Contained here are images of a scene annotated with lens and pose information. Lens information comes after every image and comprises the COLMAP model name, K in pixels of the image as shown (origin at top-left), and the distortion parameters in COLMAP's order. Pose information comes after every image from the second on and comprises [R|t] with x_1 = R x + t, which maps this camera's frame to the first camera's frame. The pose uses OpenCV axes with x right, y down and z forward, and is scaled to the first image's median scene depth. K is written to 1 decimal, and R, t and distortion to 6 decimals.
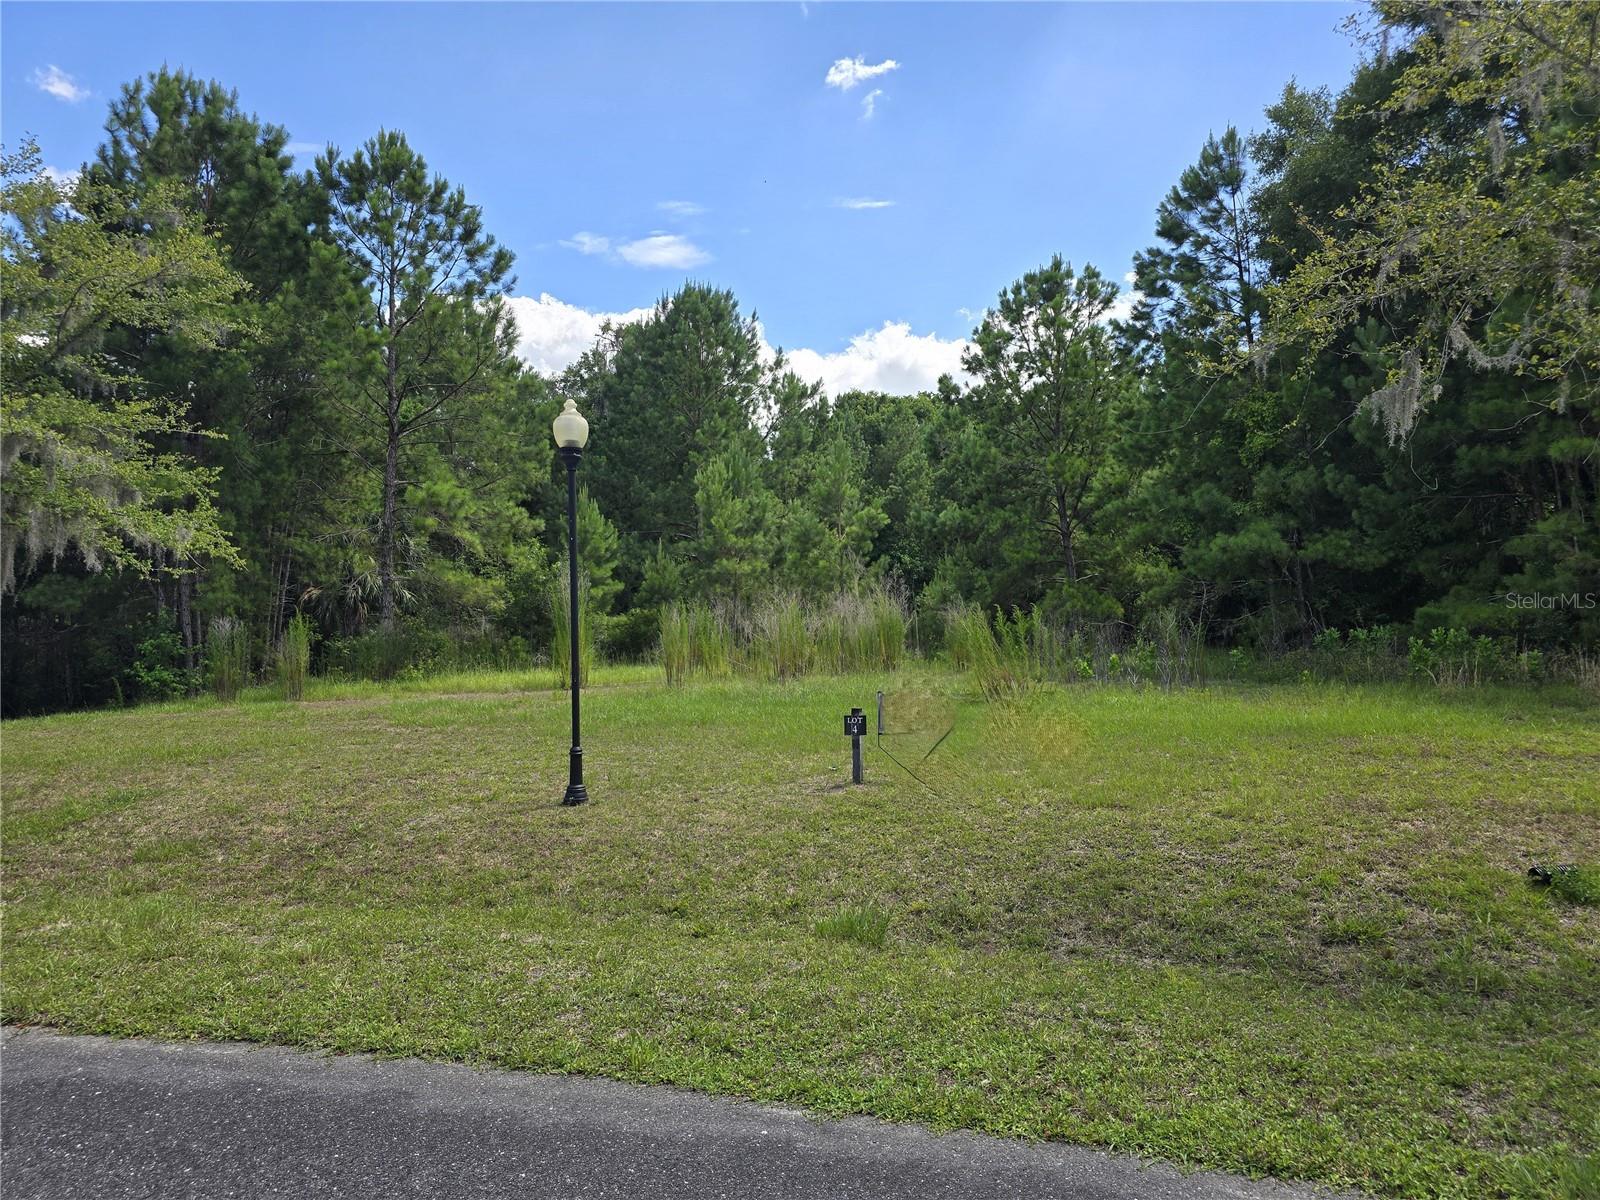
lens RADIAL K [[1165.2, 0, 800.0], [0, 1165.2, 600.0], [0, 0, 1]] dist [0.087011, -0.098002]
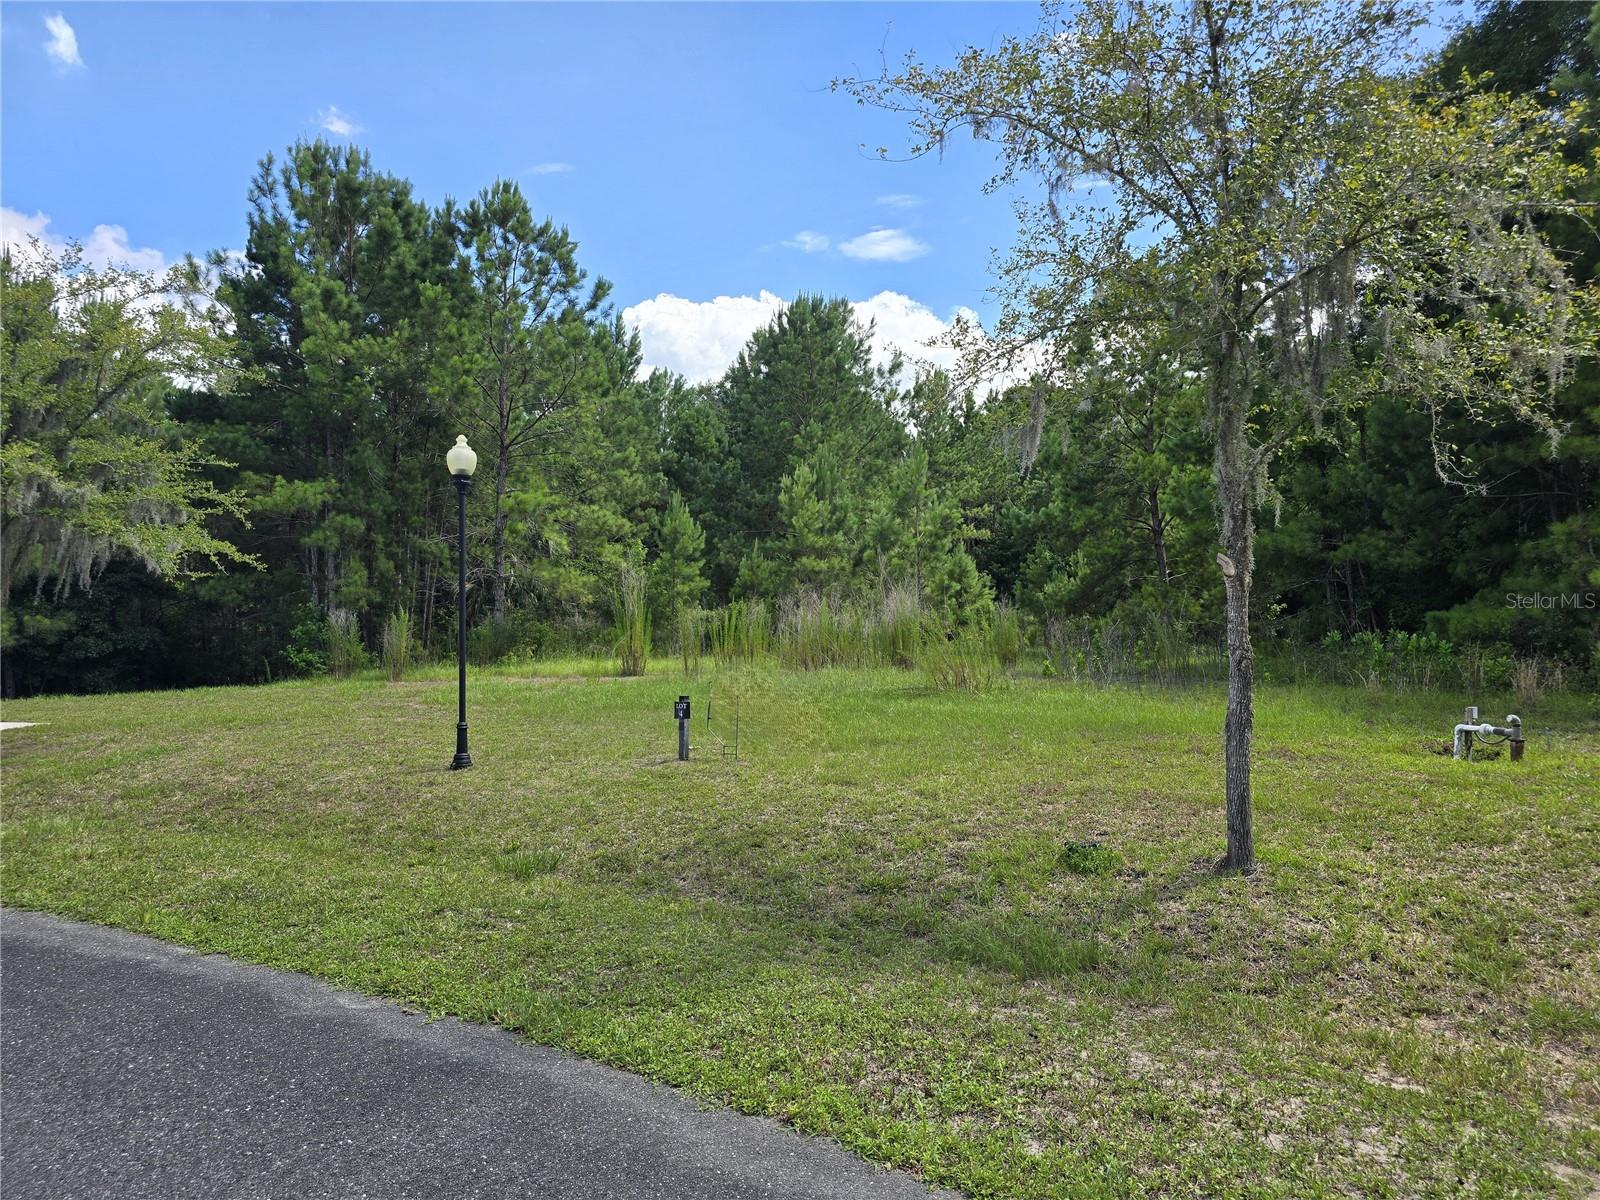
lens RADIAL K [[1165.2, 0, 800.0], [0, 1165.2, 600.0], [0, 0, 1]] dist [0.087011, -0.098002]
pose [[0.981400, 0.008272, -0.191795, 0.152331], [-0.006860, 0.999944, 0.008023, -0.005281], [0.191851, -0.006558, 0.981402, -0.049134]]
